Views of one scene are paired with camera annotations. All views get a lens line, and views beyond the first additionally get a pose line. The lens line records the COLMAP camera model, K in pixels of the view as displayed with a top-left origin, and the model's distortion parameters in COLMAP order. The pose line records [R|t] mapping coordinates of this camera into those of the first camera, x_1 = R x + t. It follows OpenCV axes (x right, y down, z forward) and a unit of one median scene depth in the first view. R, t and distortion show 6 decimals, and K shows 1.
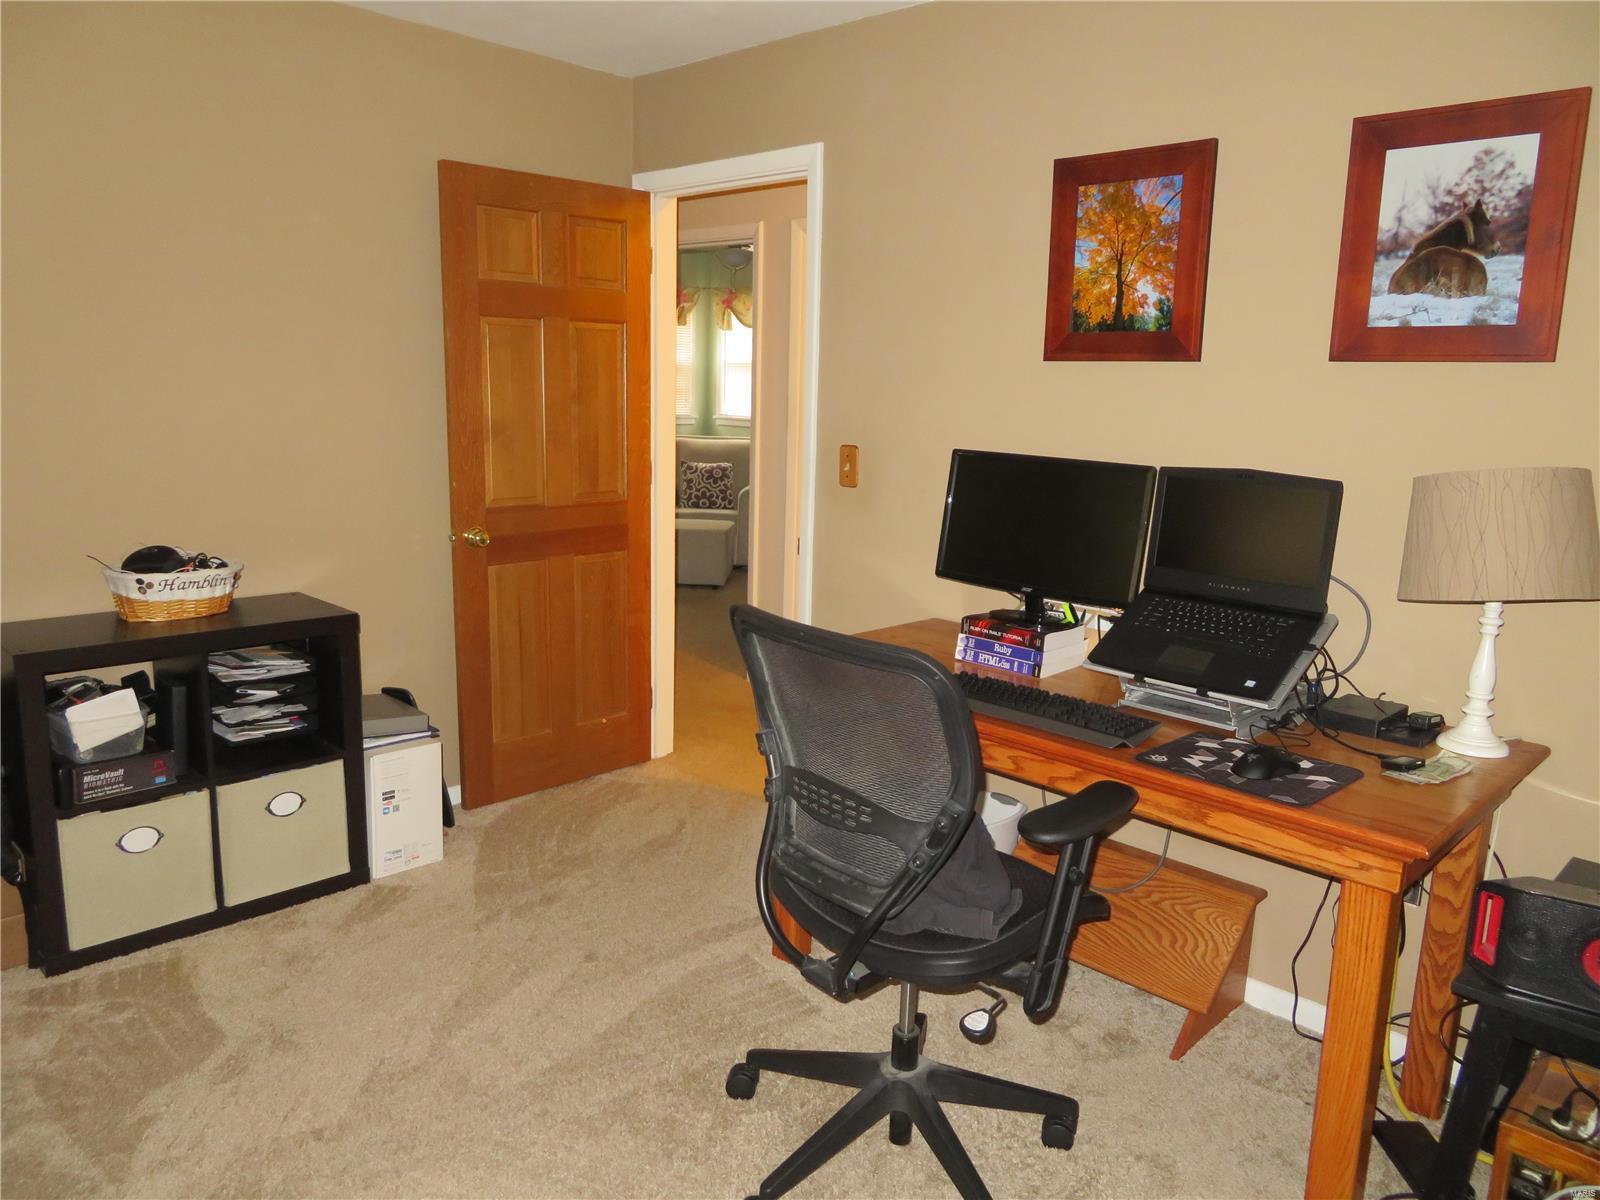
lens RADIAL K [[1144.1, 0, 800.0], [0, 1144.1, 600.0], [0, 0, 1]] dist [-0.008706, 0.000853]
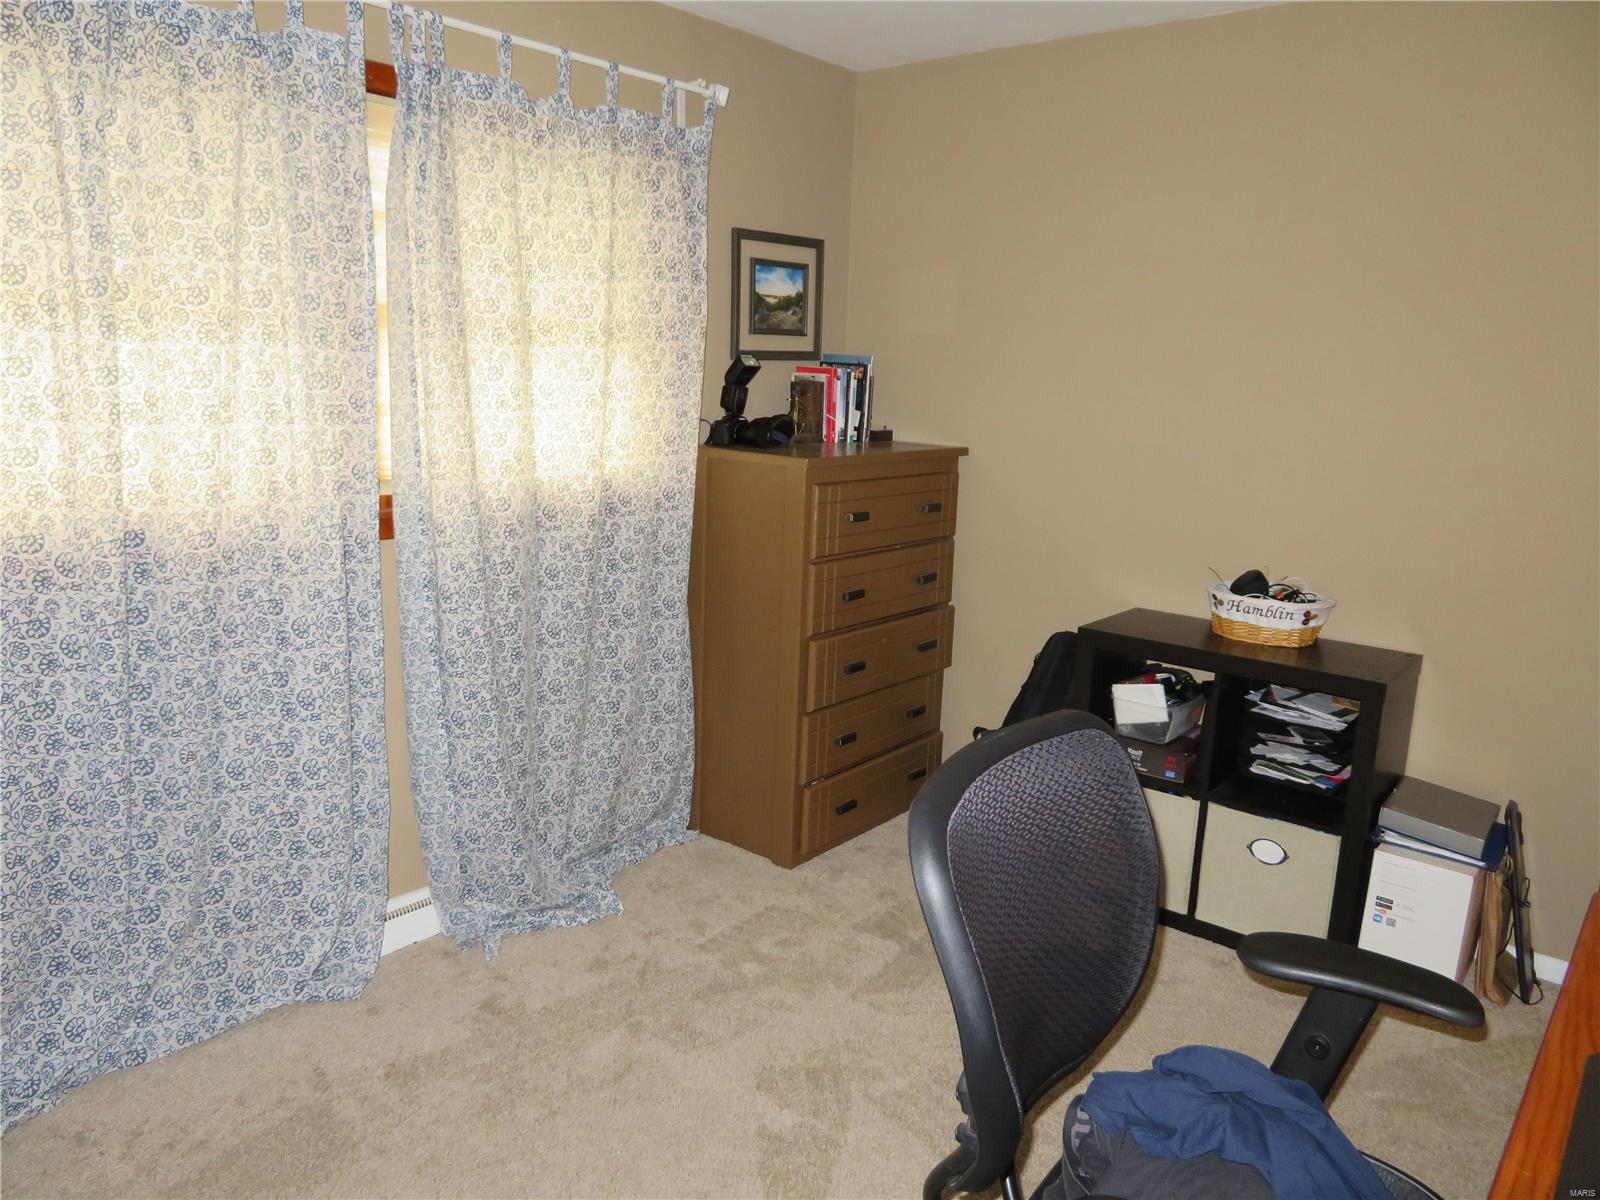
lens RADIAL K [[1144.1, 0, 800.0], [0, 1144.1, 600.0], [0, 0, 1]] dist [-0.008706, 0.000853]
pose [[0.088950, 0.169890, -0.981440, 0.424656], [-0.219959, 0.964370, 0.147000, -0.081104], [0.971445, 0.202801, 0.123149, 0.454194]]
